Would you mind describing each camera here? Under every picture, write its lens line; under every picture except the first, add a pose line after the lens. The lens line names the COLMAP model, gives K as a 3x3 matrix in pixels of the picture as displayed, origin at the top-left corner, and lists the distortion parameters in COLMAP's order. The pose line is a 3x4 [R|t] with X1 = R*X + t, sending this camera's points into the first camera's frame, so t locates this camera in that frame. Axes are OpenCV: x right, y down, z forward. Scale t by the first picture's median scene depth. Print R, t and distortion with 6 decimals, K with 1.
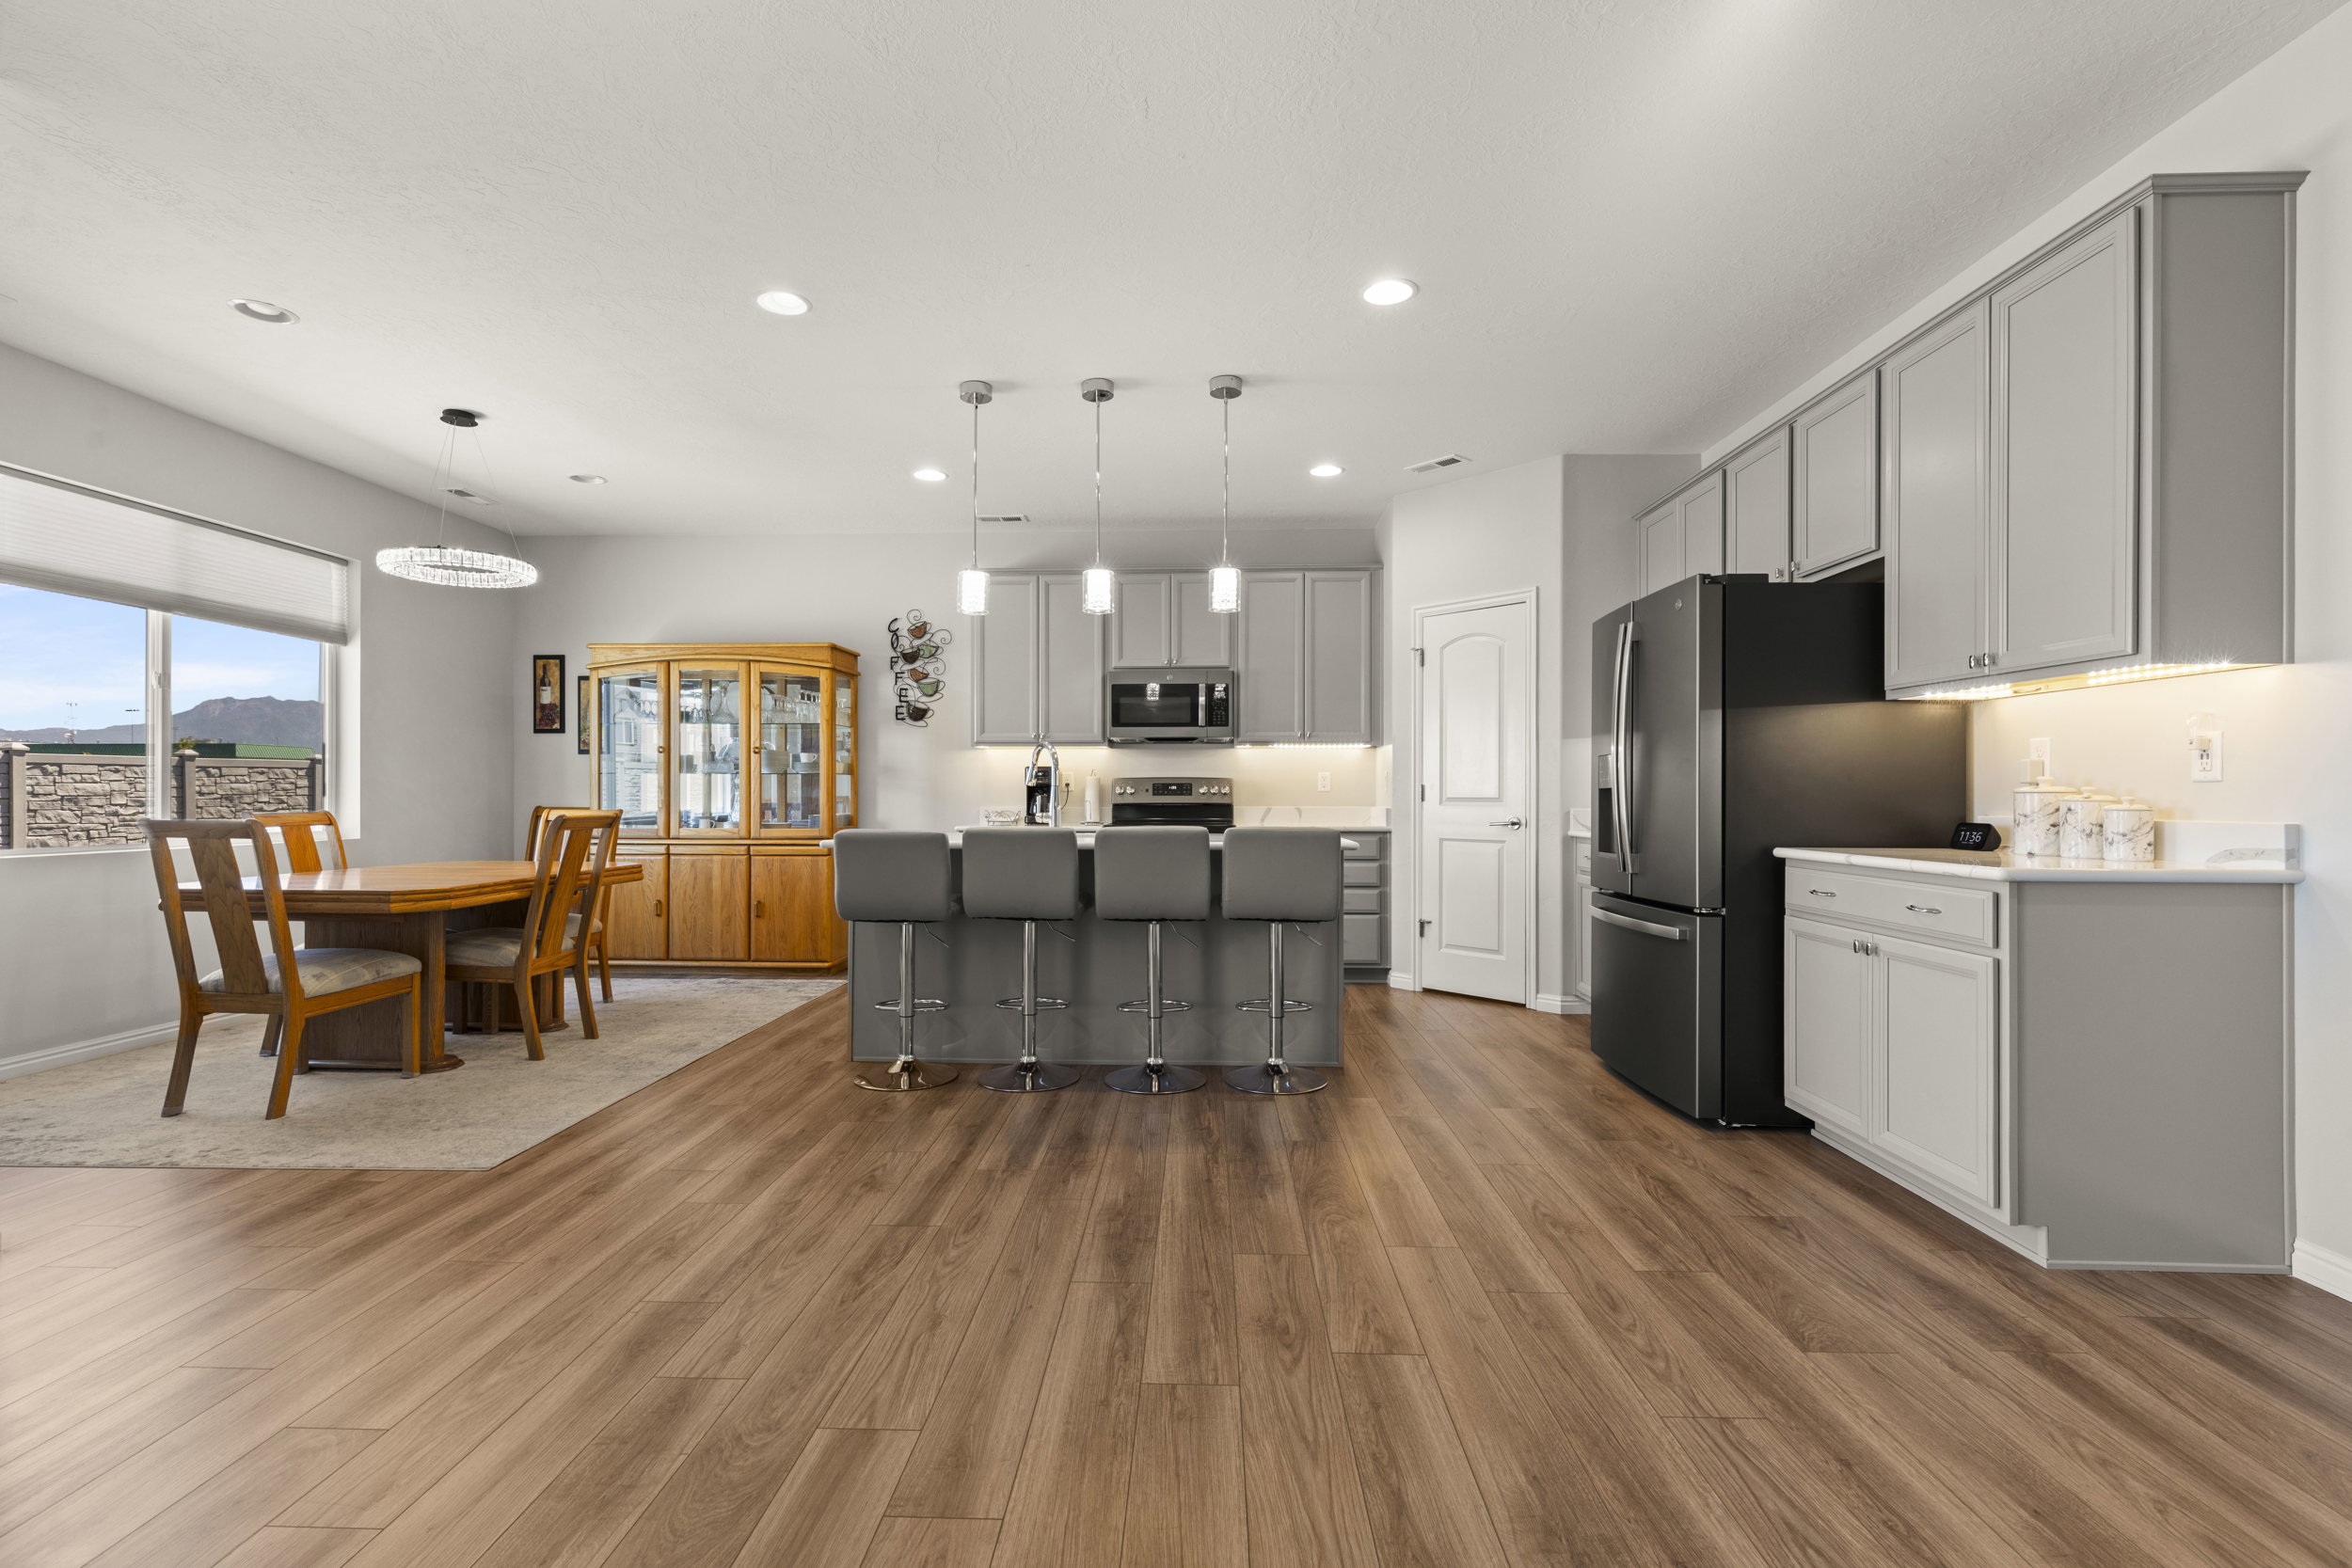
lens RADIAL K [[1044.0, 0, 1165.7], [0, 1044.0, 788.3], [0, 0, 1]] dist [0.006314, -0.000996]
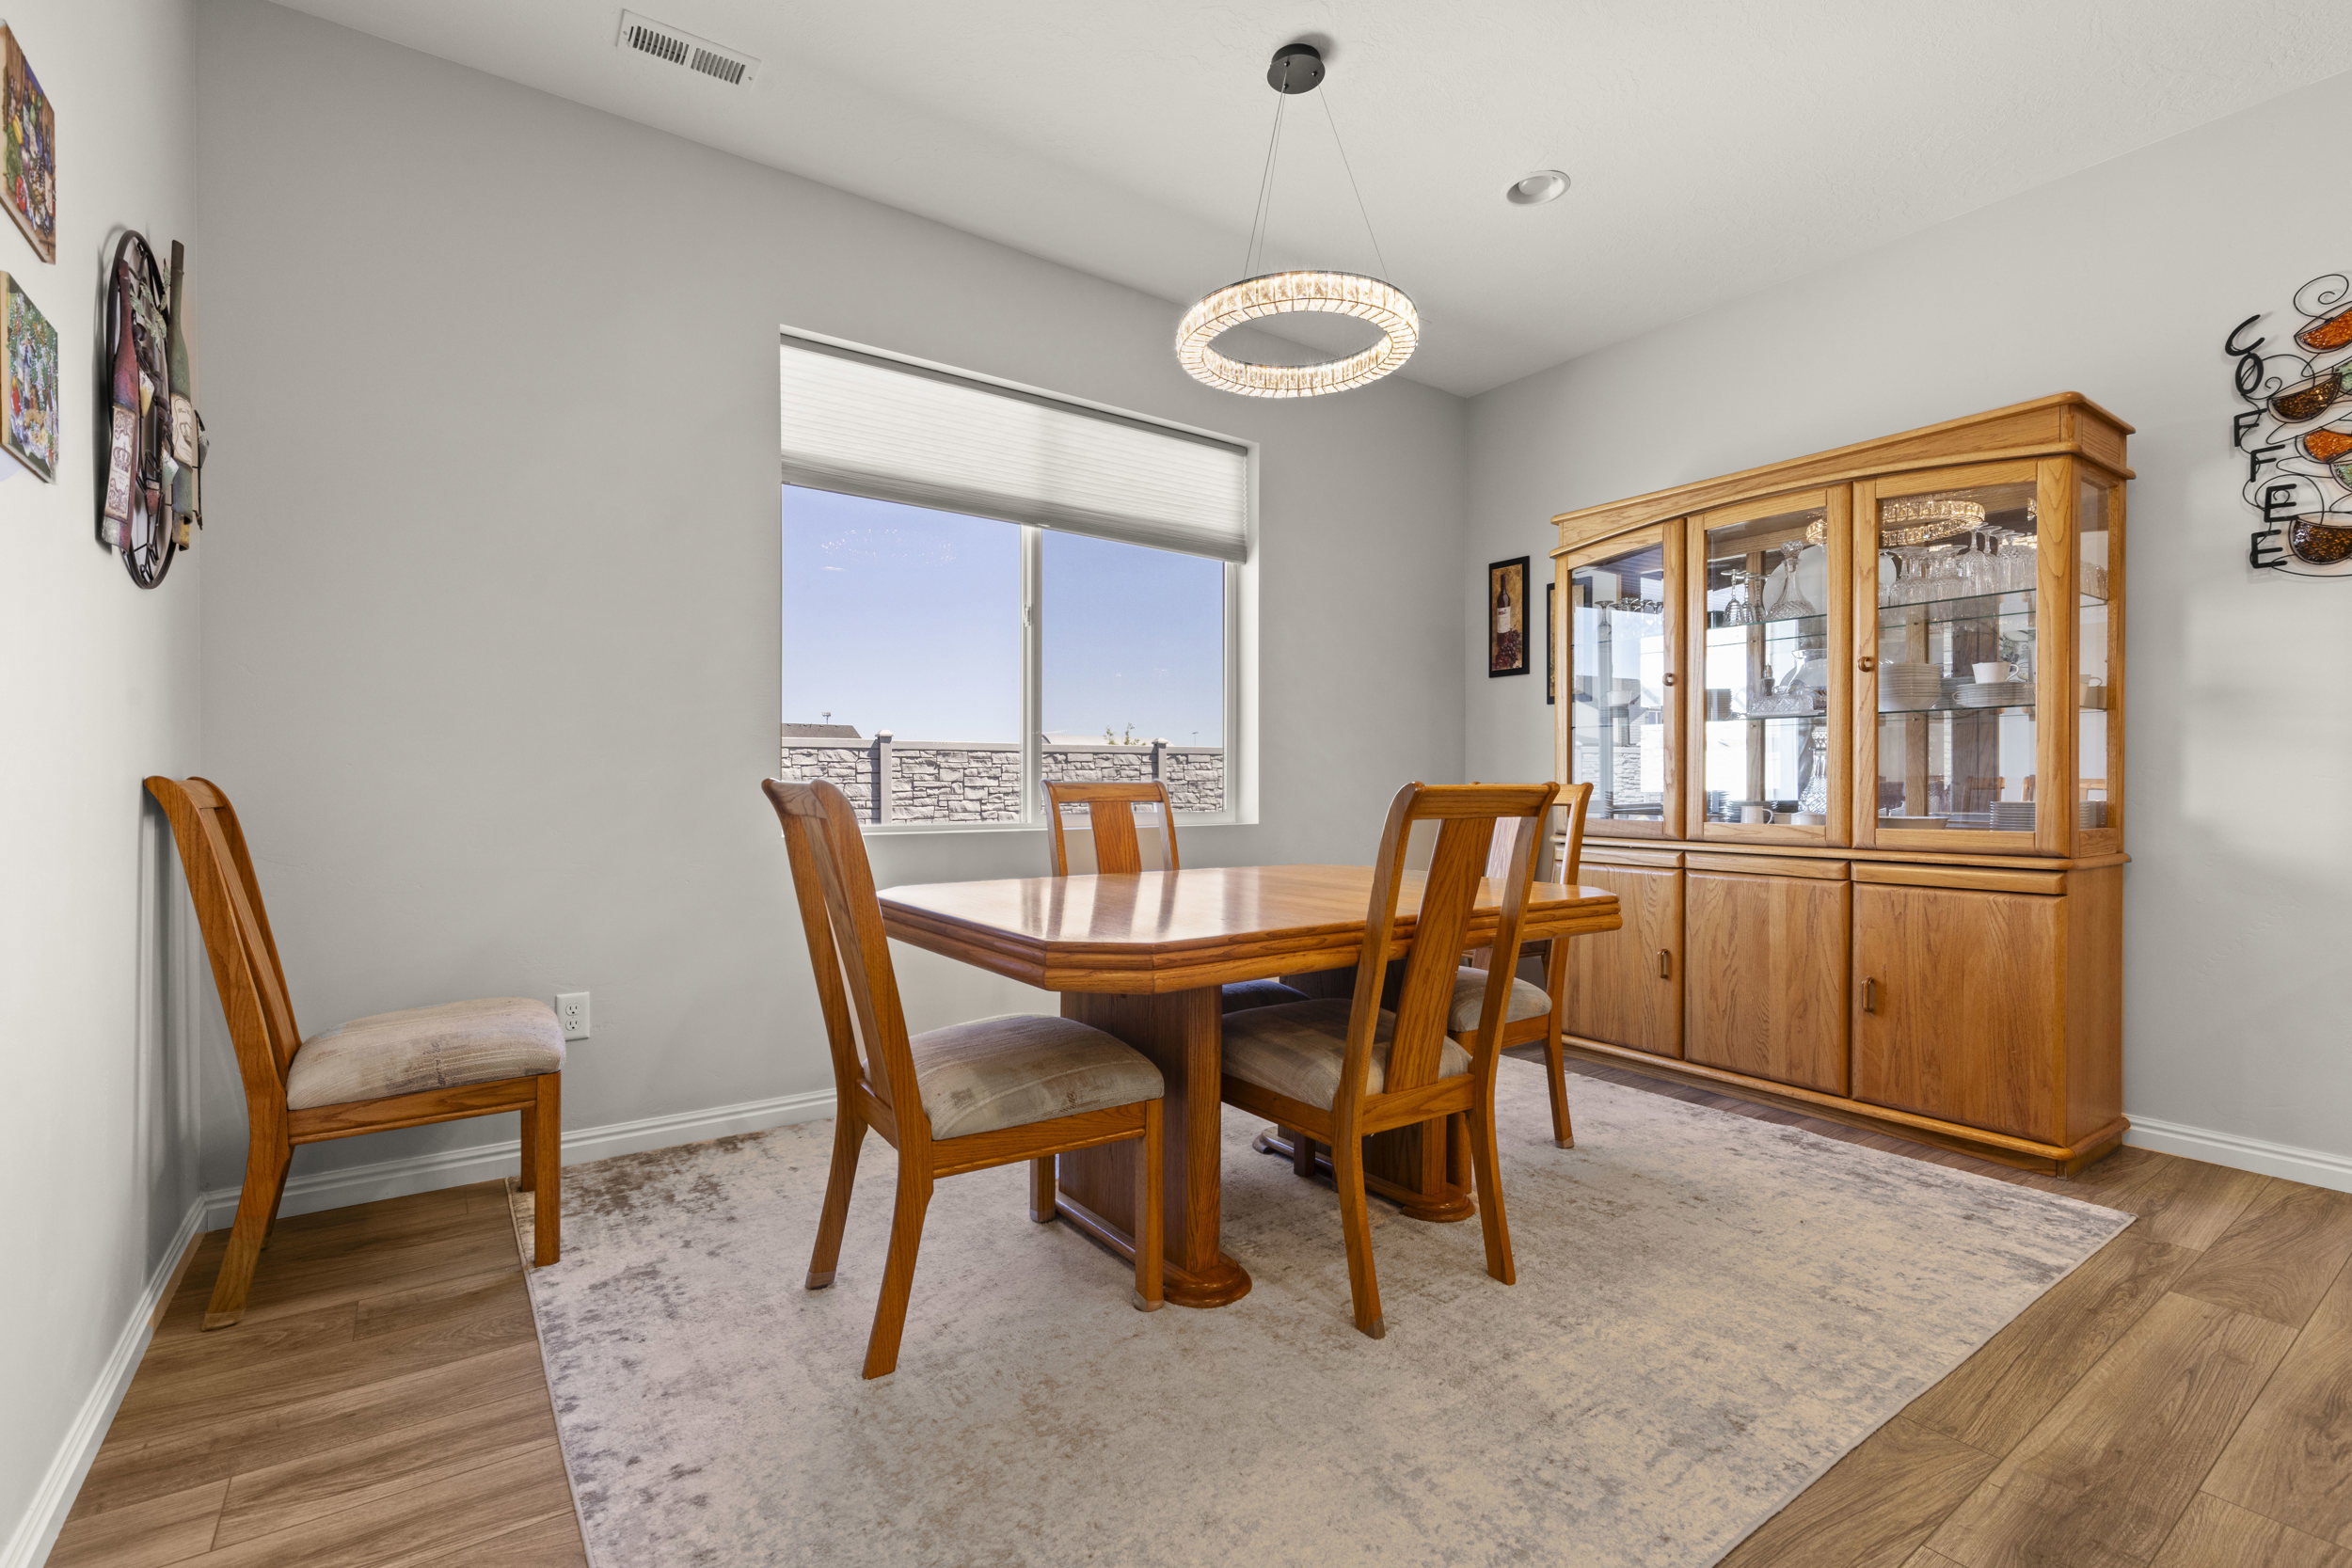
lens RADIAL K [[1044.0, 0, 1166.6], [0, 1044.0, 790.9], [0, 0, 1]] dist [0.006314, -0.000996]
pose [[0.607867, 0.004367, -0.794027, -0.273851], [0.002727, 0.999967, 0.007587, 0.022971], [0.794035, -0.006777, 0.607835, 0.604108]]
